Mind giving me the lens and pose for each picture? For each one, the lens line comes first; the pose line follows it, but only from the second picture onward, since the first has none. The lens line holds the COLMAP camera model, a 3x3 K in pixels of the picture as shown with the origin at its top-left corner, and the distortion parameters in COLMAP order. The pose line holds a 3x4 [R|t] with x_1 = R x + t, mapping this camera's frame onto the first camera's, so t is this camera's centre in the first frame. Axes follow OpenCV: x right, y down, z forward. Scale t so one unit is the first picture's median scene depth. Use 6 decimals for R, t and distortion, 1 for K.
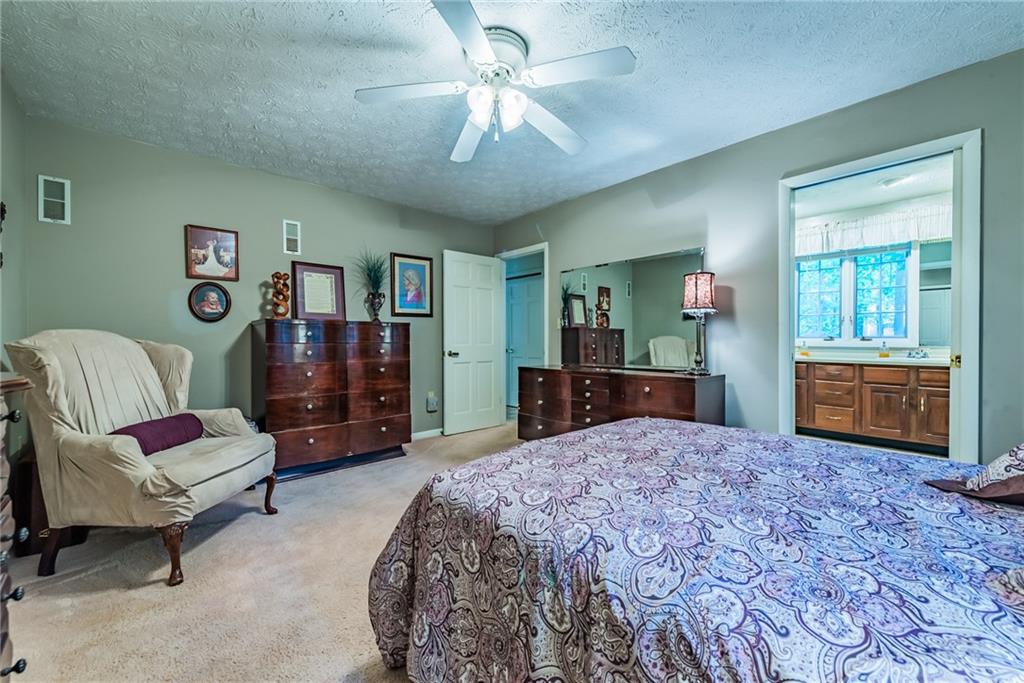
lens RADIAL K [[405.5, 0, 507.8], [0, 405.5, 343.7], [0, 0, 1]] dist [0.000864, -0.000007]
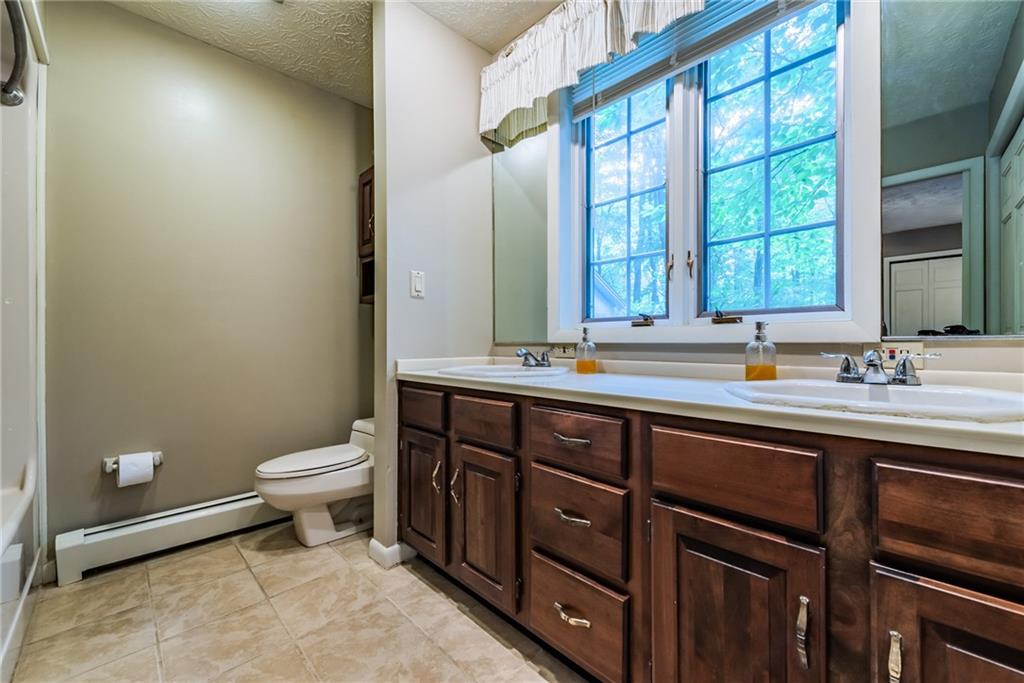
lens RADIAL K [[405.5, 0, 516.1], [0, 405.5, 341.1], [0, 0, 1]] dist [0.000864, -0.000007]
pose [[0.999952, -0.005589, 0.008094, 0.802414], [0.005715, 0.999862, -0.015609, 0.011199], [-0.008005, 0.015655, 0.999845, 0.772290]]
